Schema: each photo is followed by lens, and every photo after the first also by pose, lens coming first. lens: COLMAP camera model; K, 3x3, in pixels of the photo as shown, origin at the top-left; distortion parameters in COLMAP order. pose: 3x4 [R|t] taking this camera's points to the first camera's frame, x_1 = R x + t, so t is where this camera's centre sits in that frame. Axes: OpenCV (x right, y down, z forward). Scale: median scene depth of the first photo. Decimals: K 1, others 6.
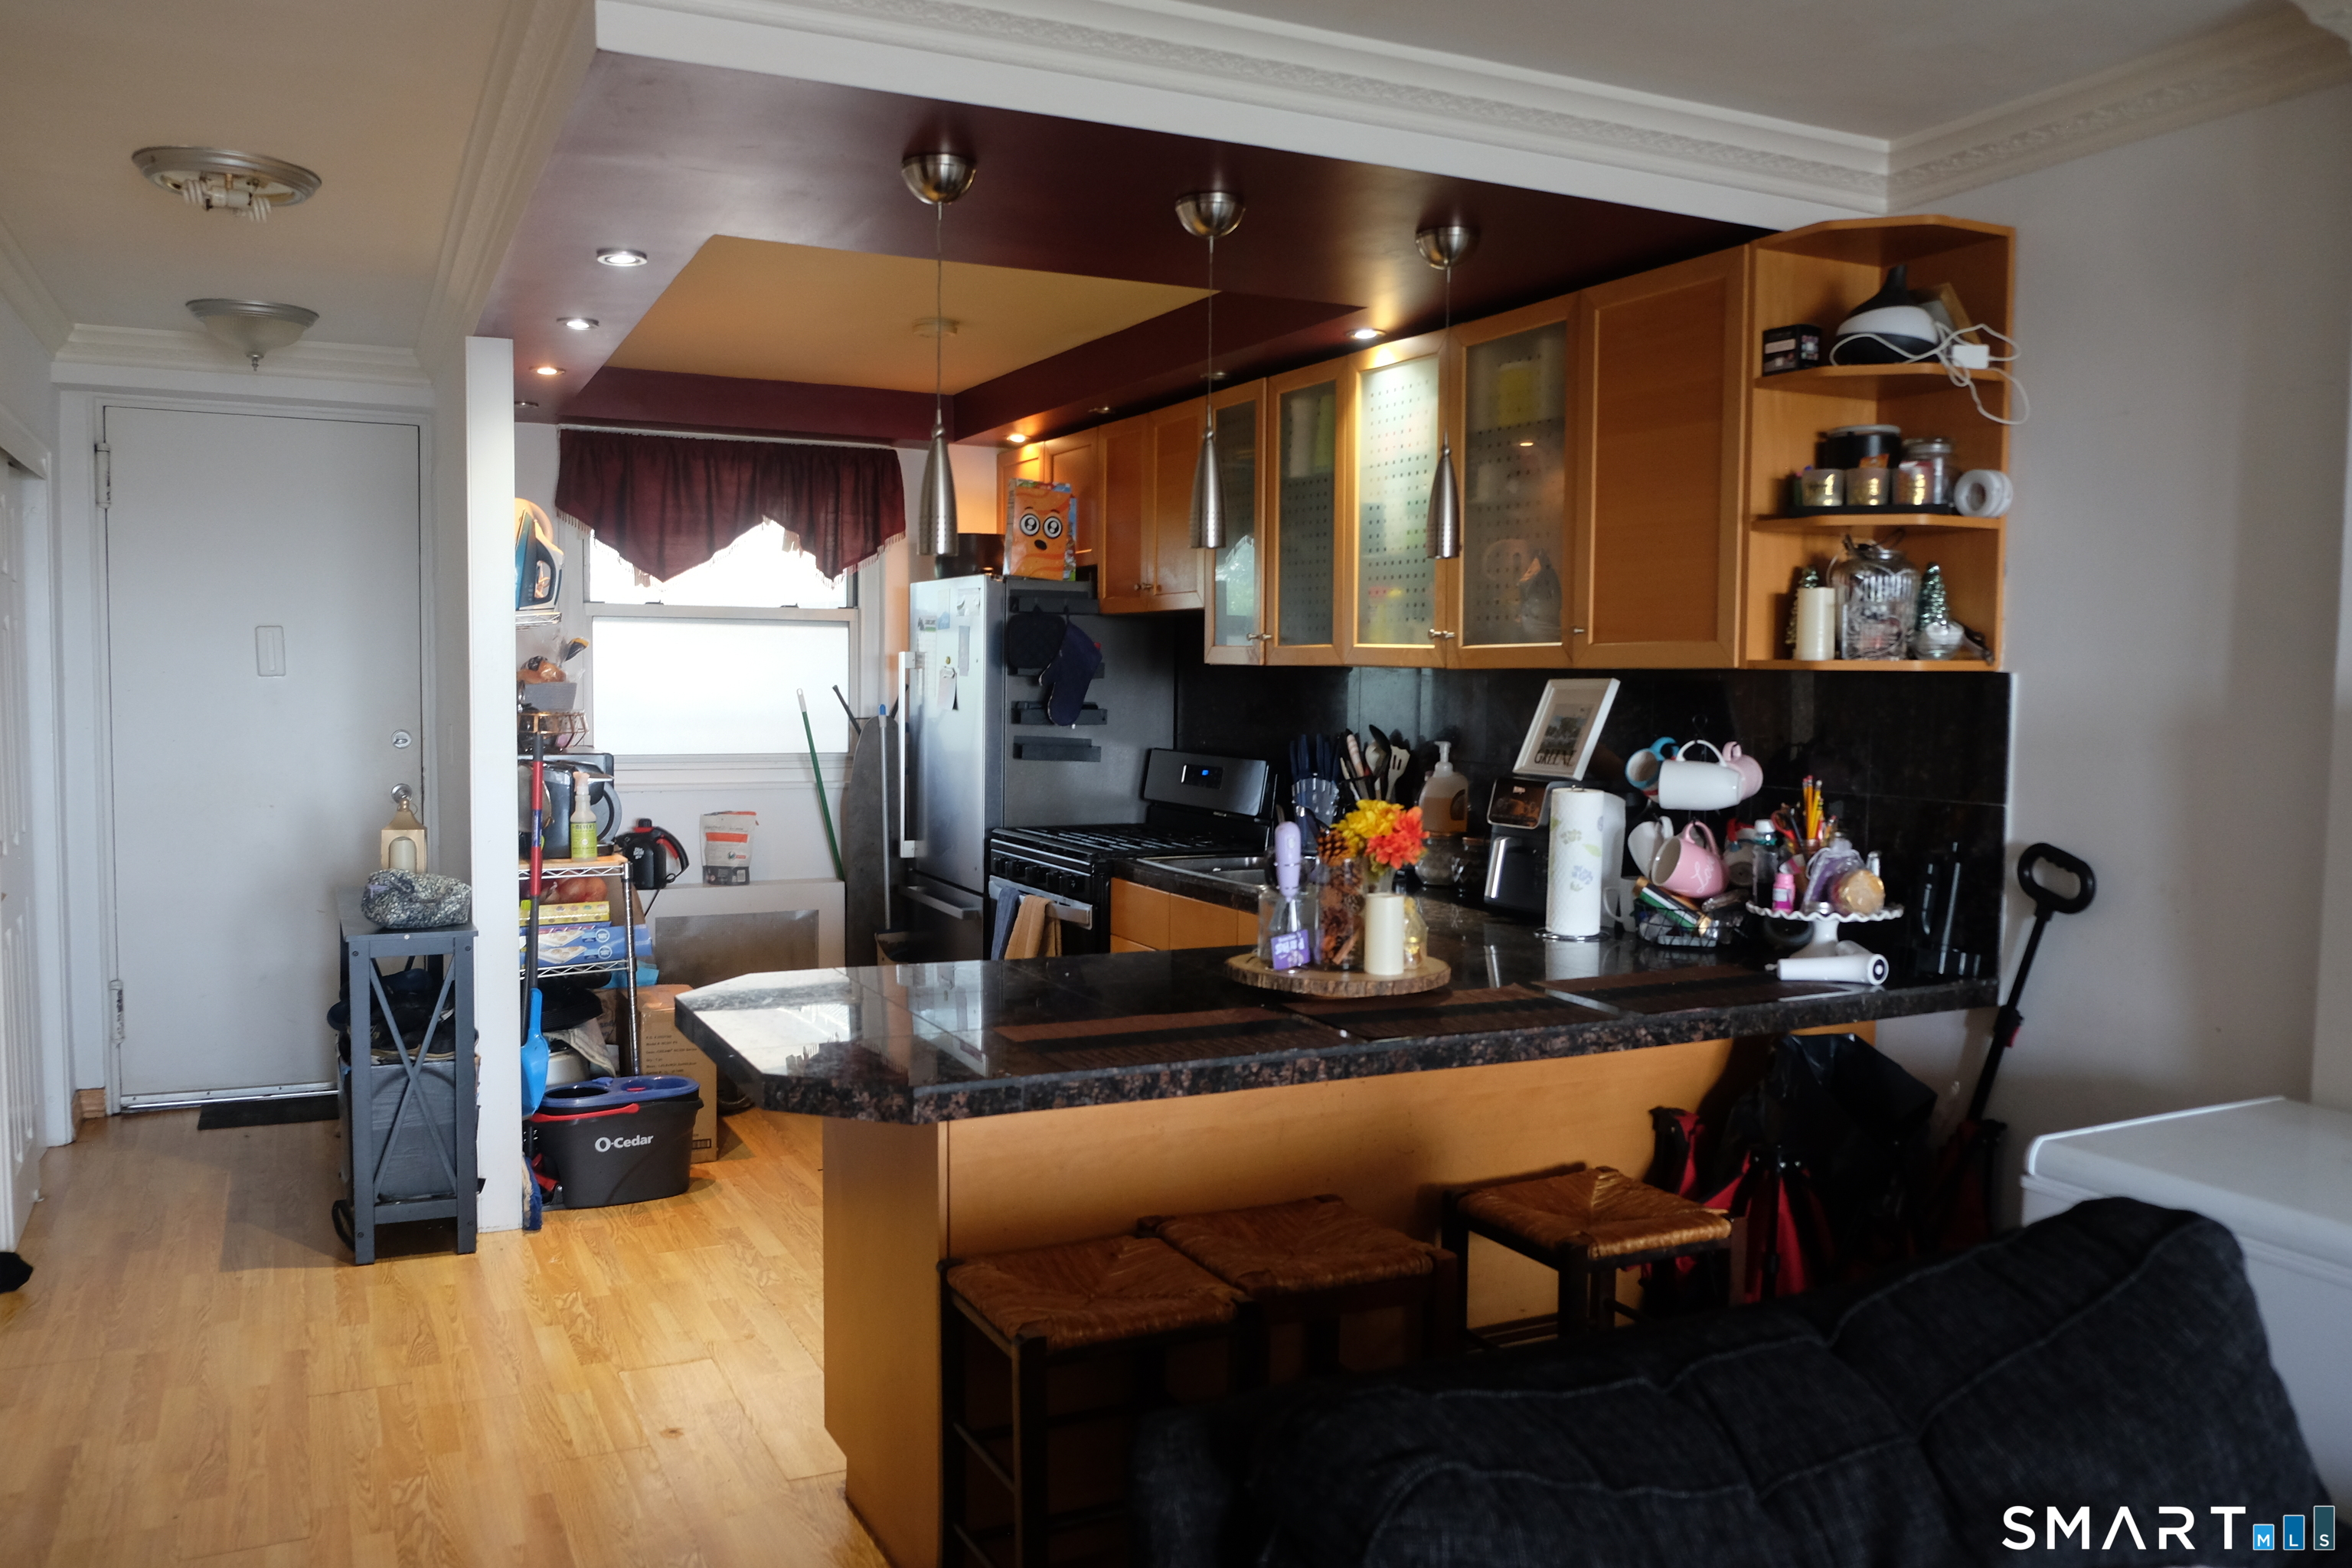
lens RADIAL K [[1837.4, 0, 1176.0], [0, 1837.4, 784.0], [0, 0, 1]] dist [-0.034709, 0.036780]
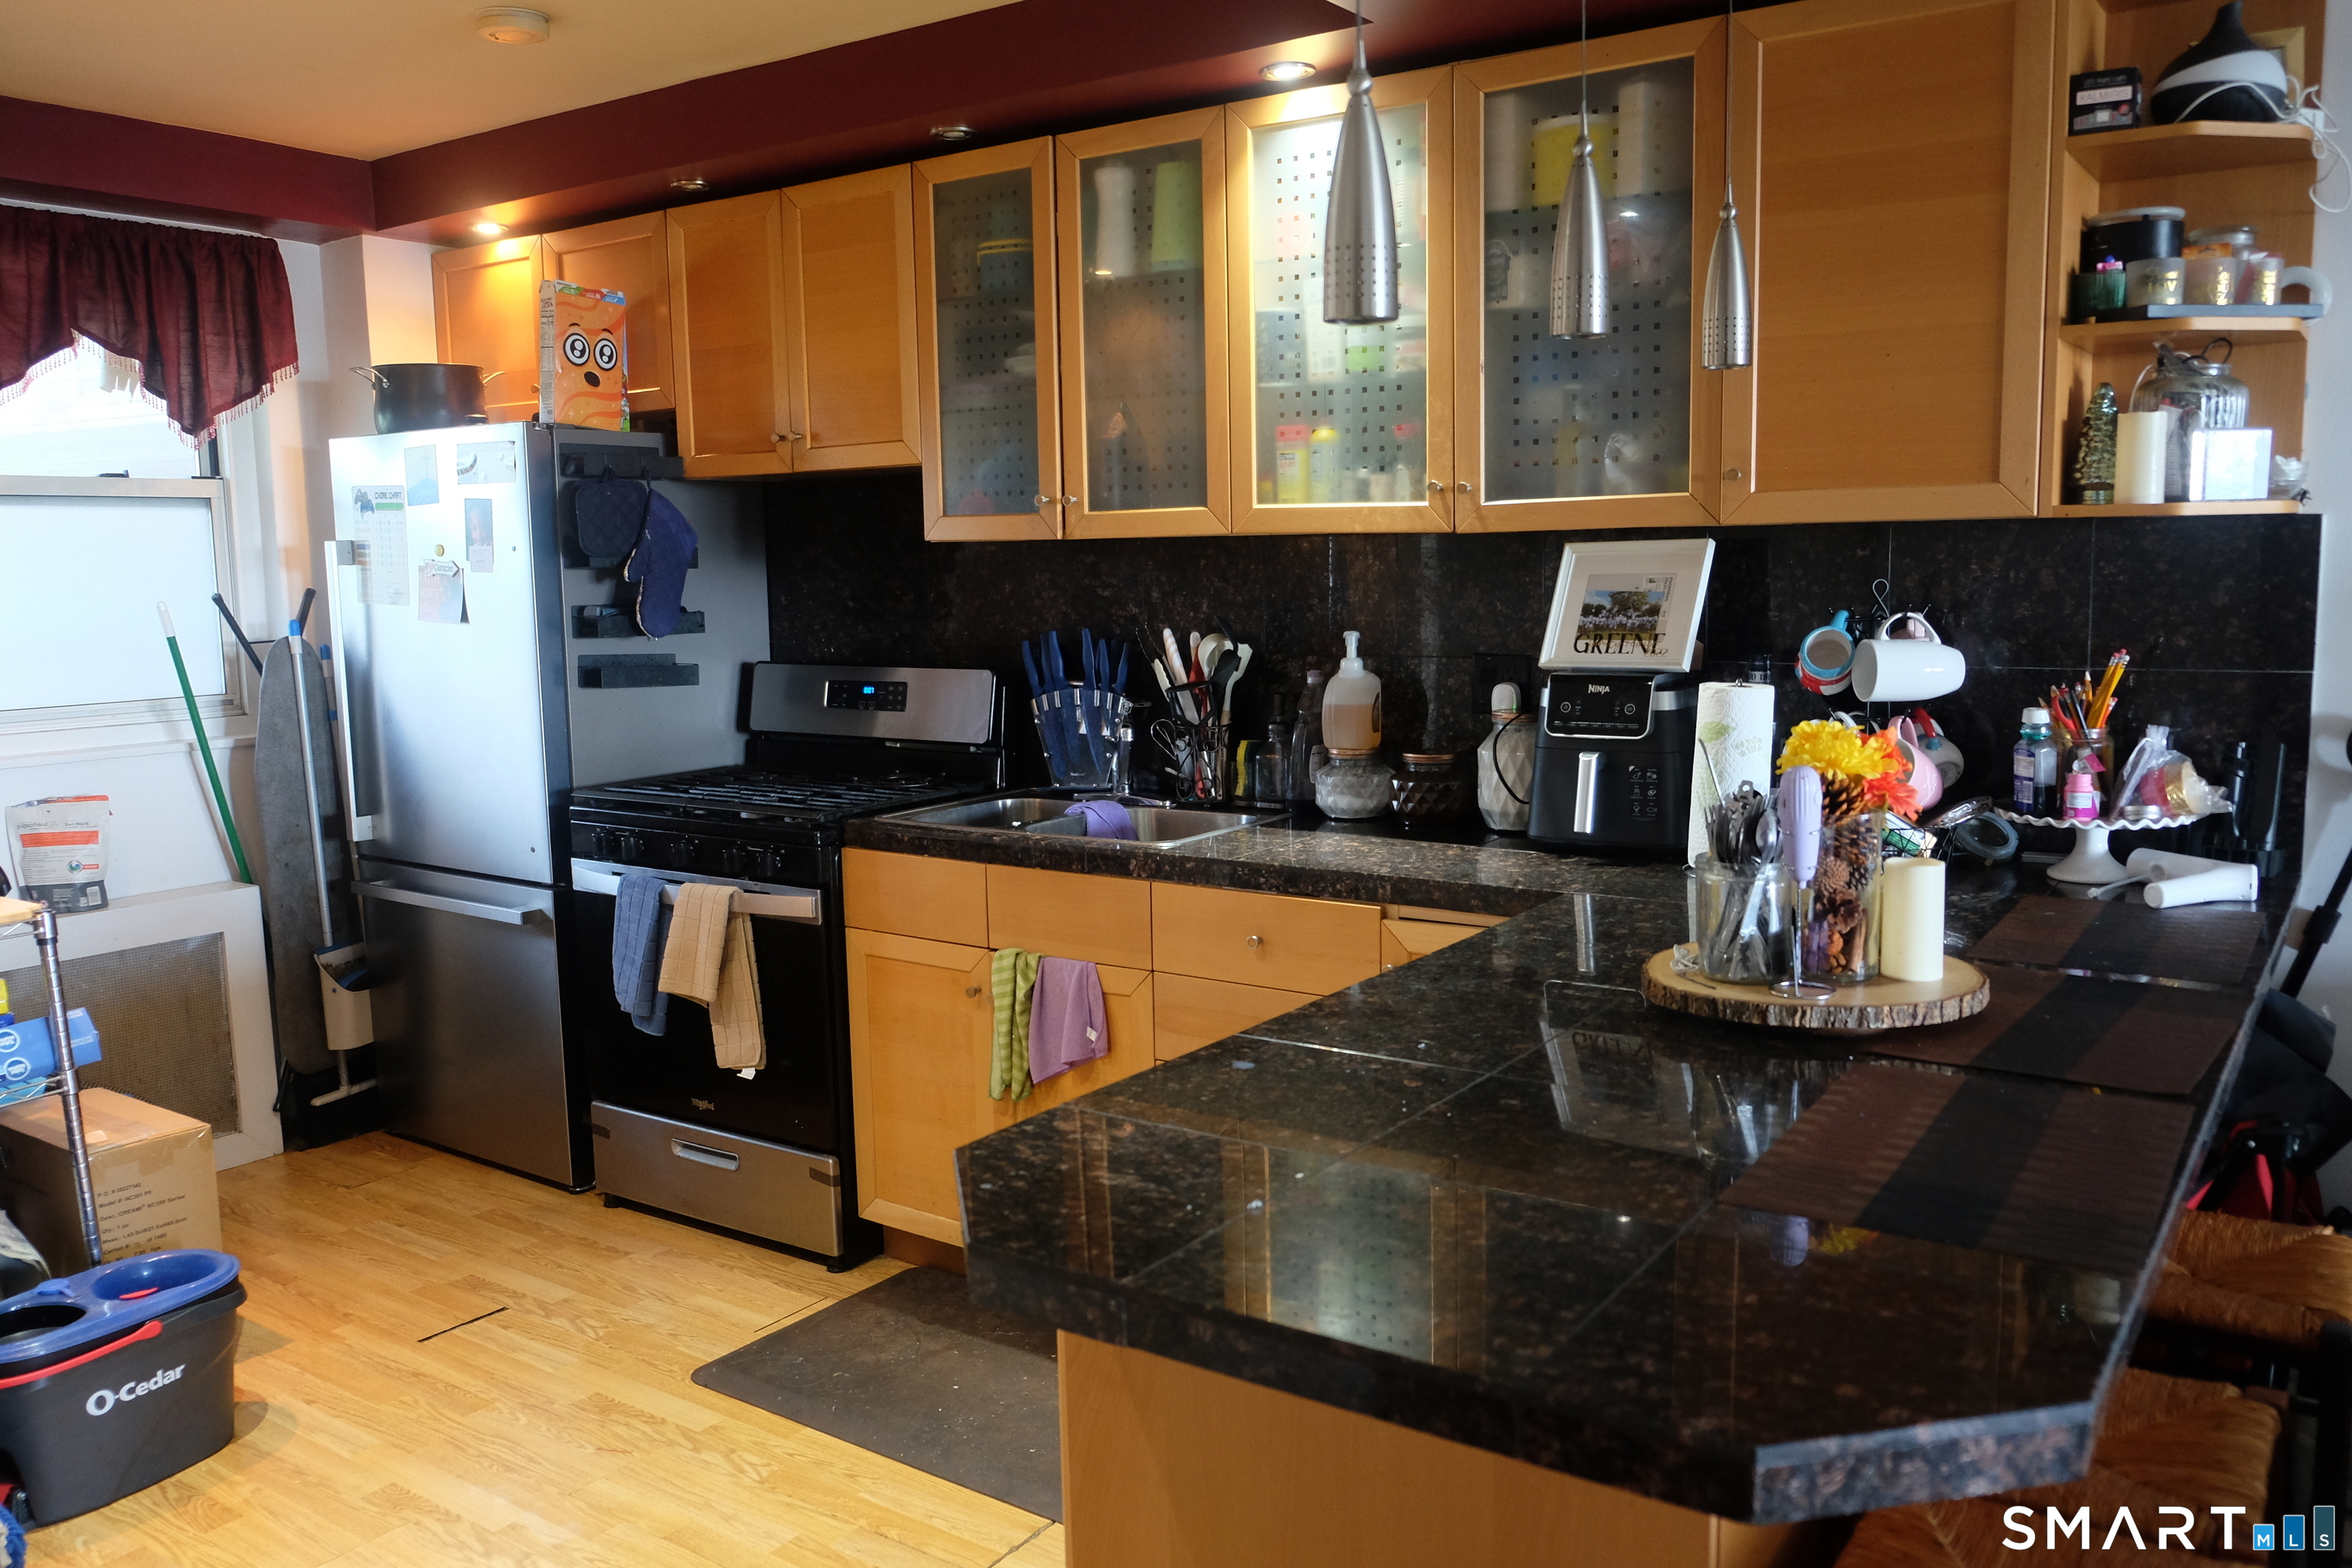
lens RADIAL K [[1807.4, 0, 1176.0], [0, 1807.4, 784.0], [0, 0, 1]] dist [-0.022129, 0.001367]
pose [[0.872537, -0.089742, 0.480235, -0.252833], [0.058734, 0.995123, 0.079246, -0.020807], [-0.485005, -0.040939, 0.873553, 0.326460]]
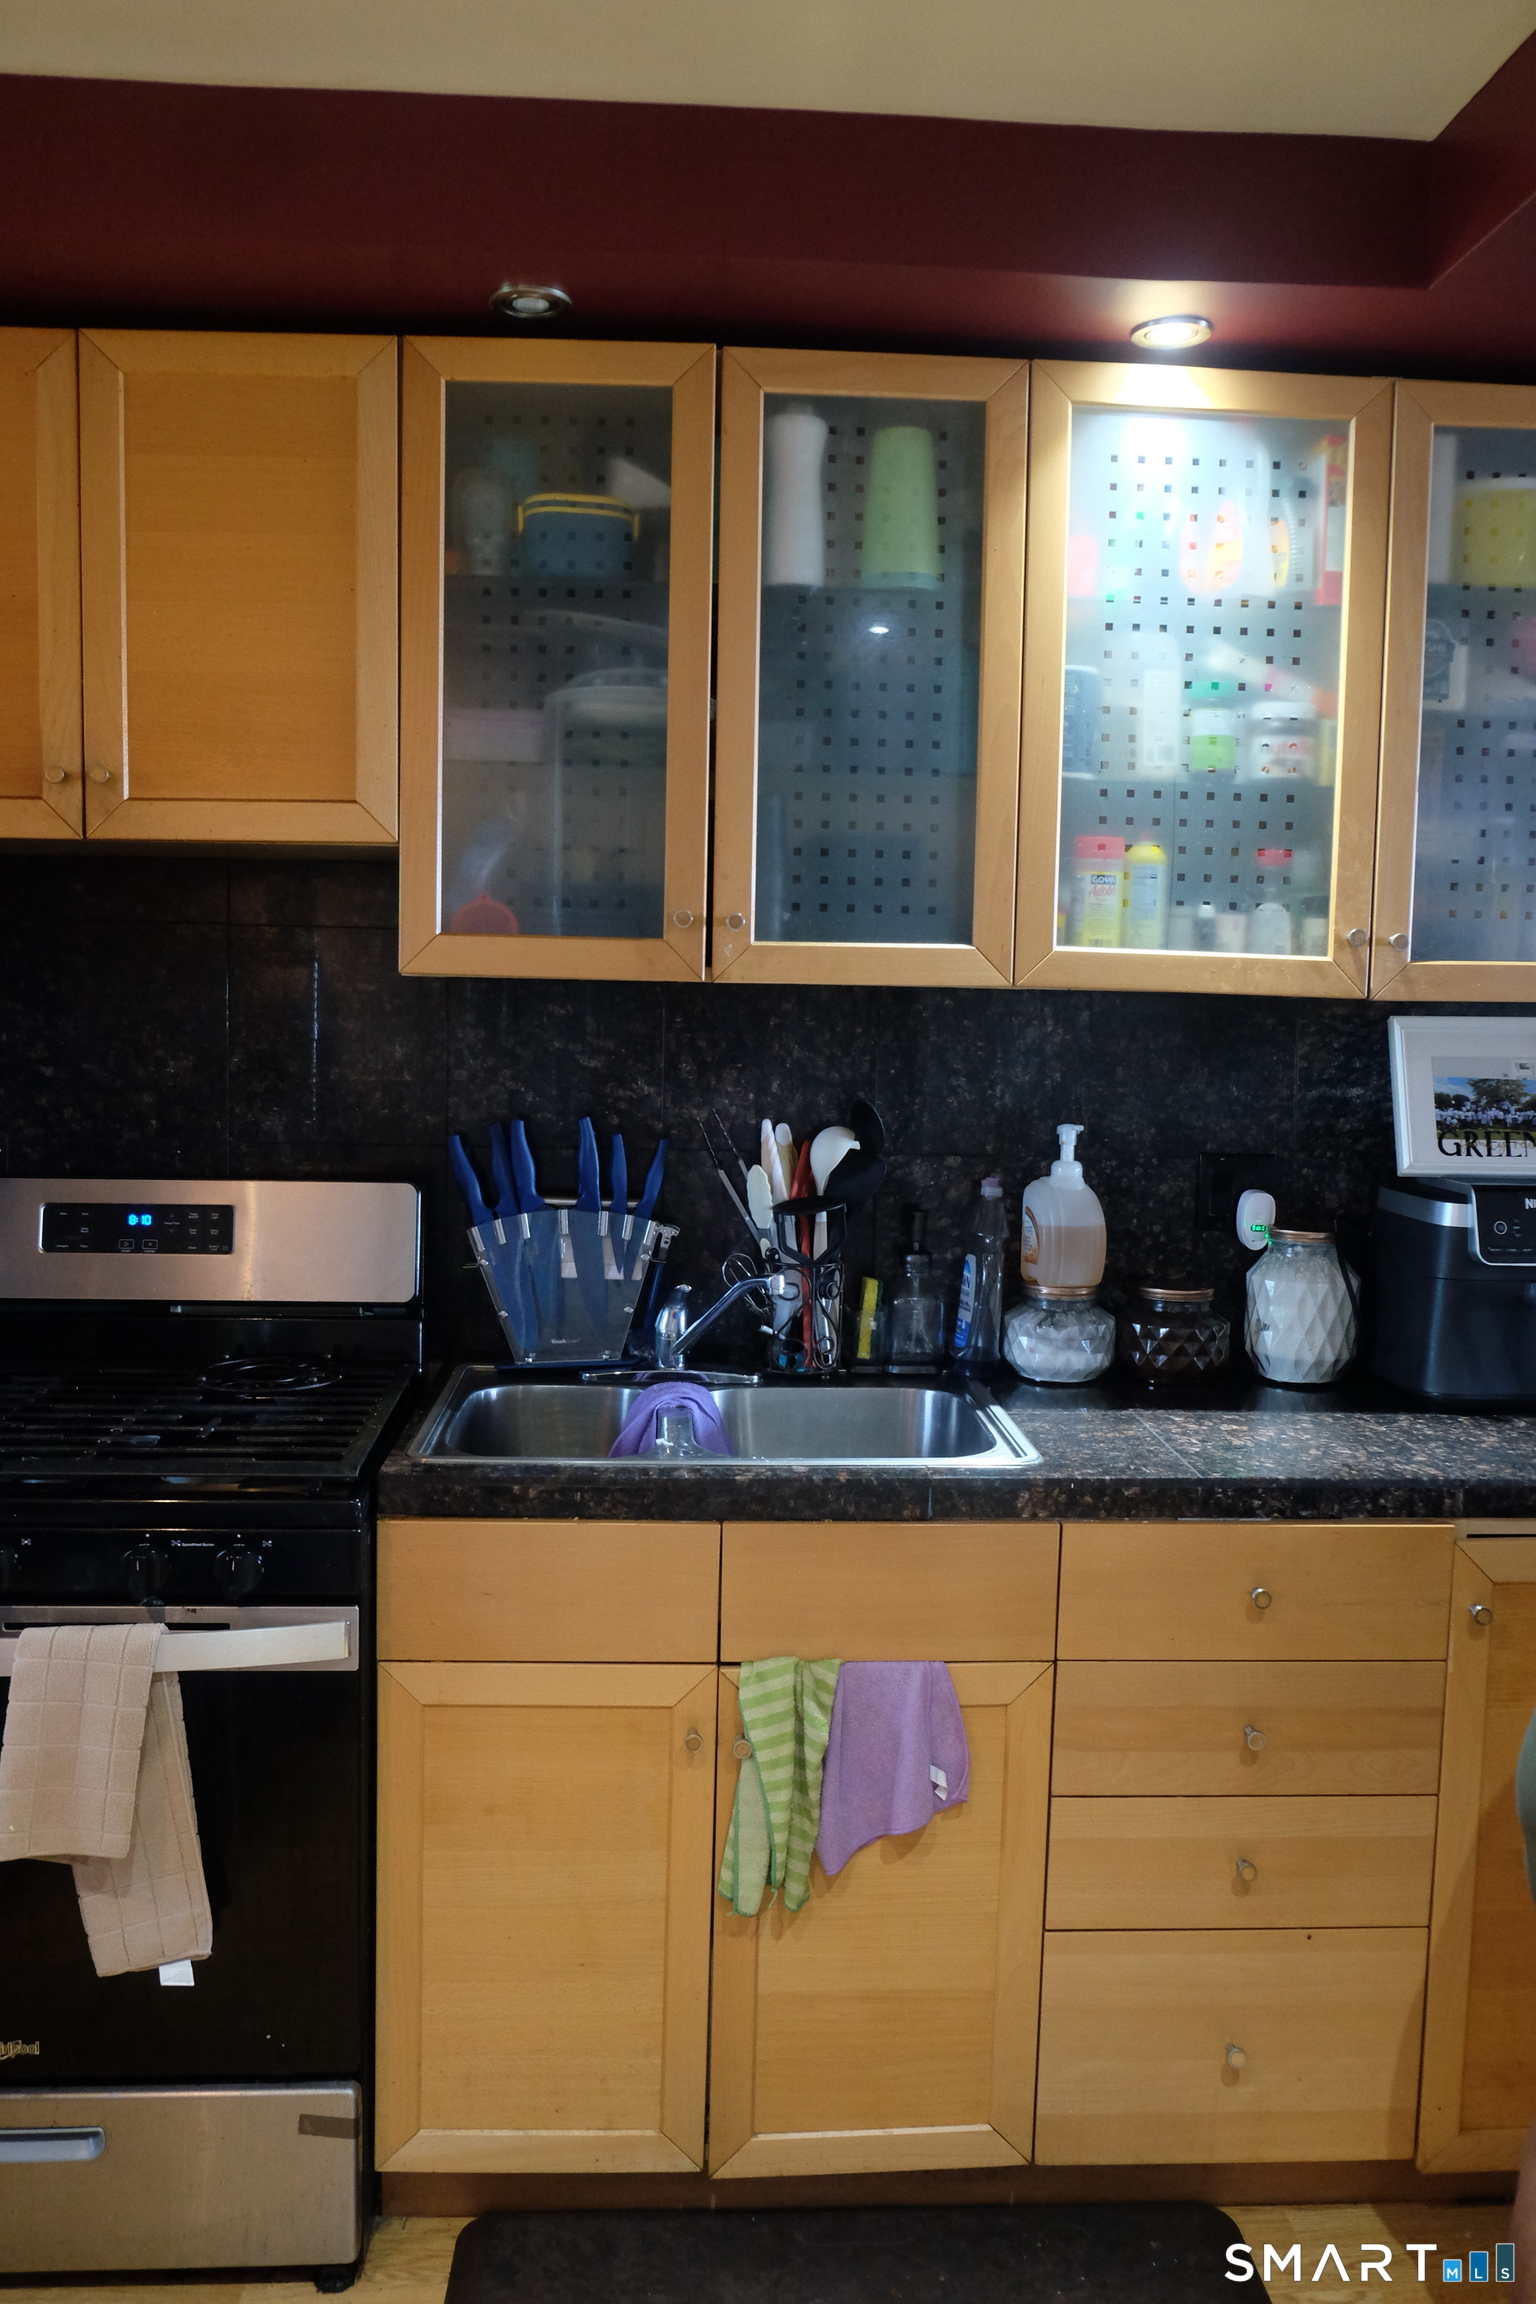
lens RADIAL K [[1799.9, 0, 768.0], [0, 1799.9, 1152.0], [0, 0, 1]] dist [-0.034709, 0.036780]
pose [[0.391188, -0.084281, 0.916443, -0.344653], [0.042863, 0.996386, 0.073336, -0.051733], [-0.919312, 0.010593, 0.393387, 0.764201]]
